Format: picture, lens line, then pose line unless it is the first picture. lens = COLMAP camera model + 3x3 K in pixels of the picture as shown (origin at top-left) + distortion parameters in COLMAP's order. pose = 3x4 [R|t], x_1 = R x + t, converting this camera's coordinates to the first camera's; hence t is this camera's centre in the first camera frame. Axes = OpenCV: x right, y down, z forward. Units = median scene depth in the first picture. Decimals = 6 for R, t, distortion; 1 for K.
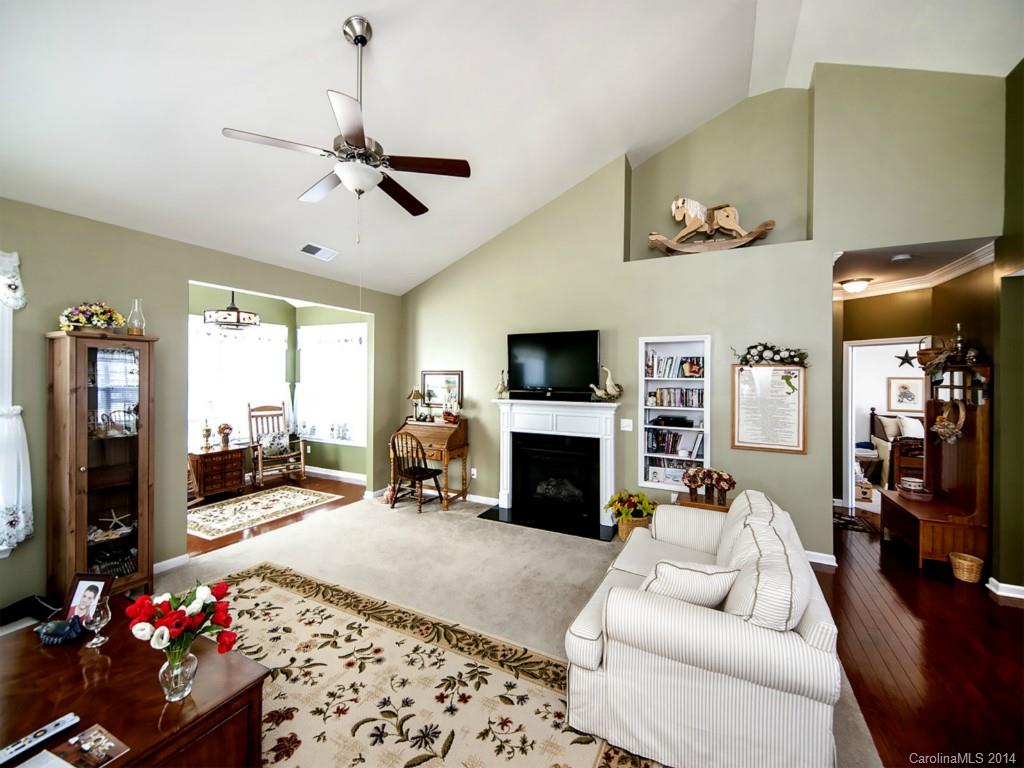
lens RADIAL K [[425.3, 0, 498.2], [0, 425.3, 379.8], [0, 0, 1]] dist [0.000635, -0.000512]
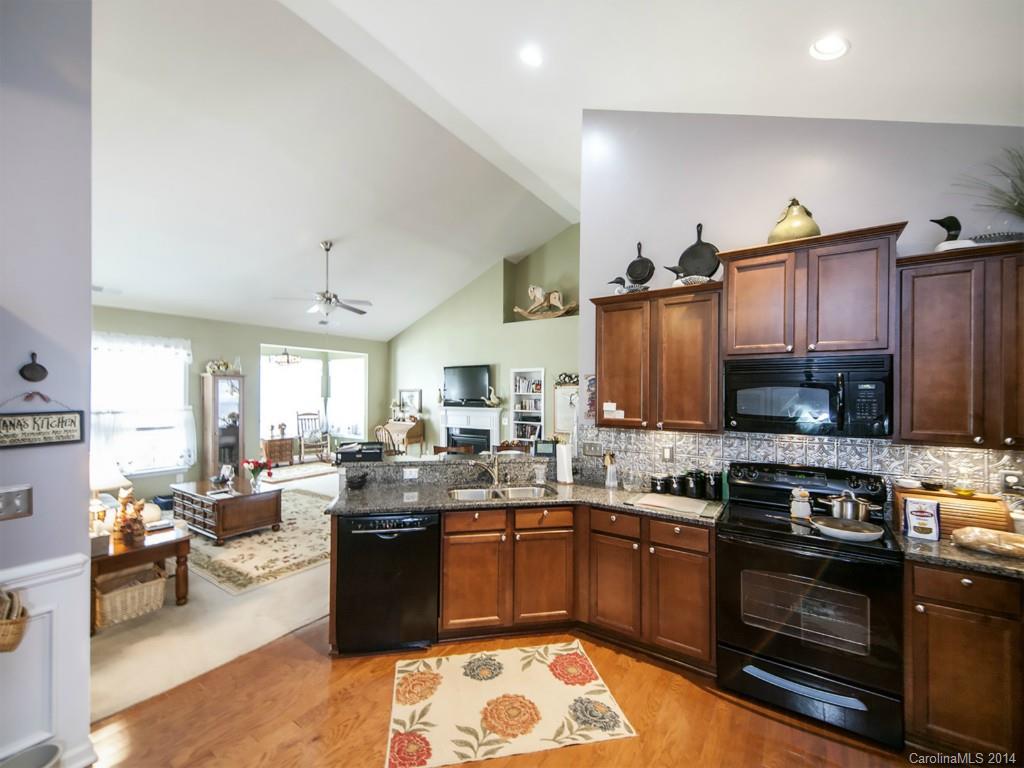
lens RADIAL K [[427.5, 0, 509.3], [0, 427.5, 395.5], [0, 0, 1]] dist [0.000825, 0.000002]
pose [[0.994099, -0.004786, -0.108368, 0.450821], [0.004283, 0.999979, -0.004875, 0.011699], [0.108389, 0.004382, 0.994099, -0.602249]]
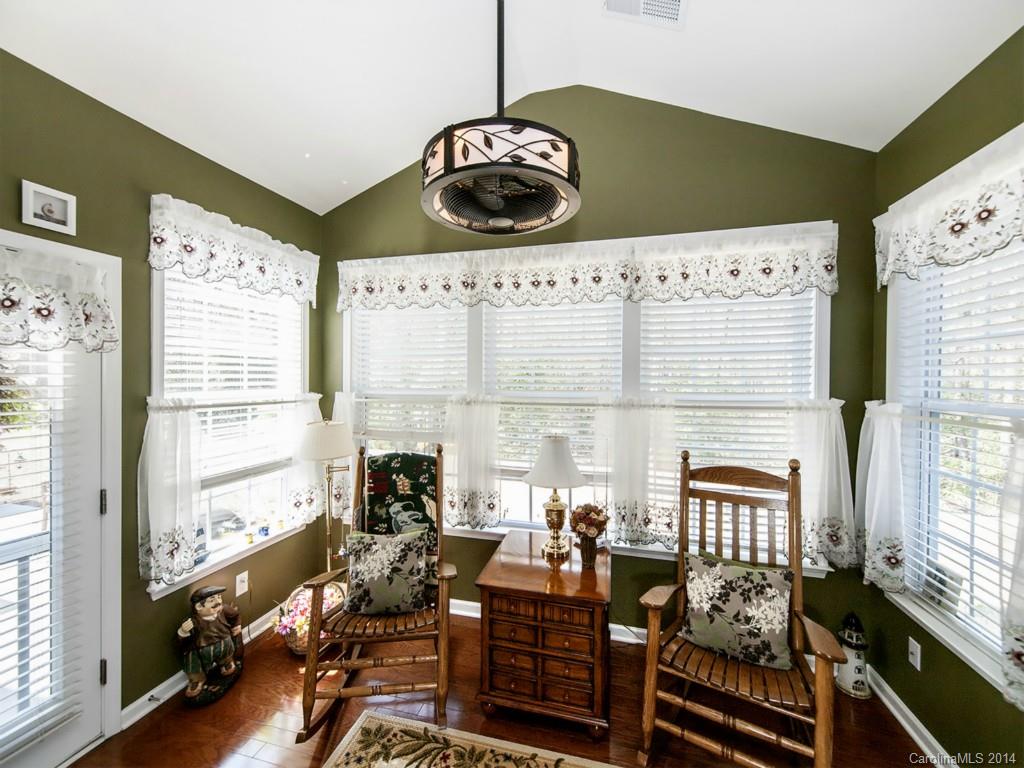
lens RADIAL K [[425.3, 0, 498.2], [0, 425.3, 379.8], [0, 0, 1]] dist [0.000635, -0.000512]
pose [[0.212797, -0.003091, -0.977091, -0.326043], [-0.012835, 0.999900, -0.005959, -0.002808], [0.977012, 0.013809, 0.212736, 0.927598]]
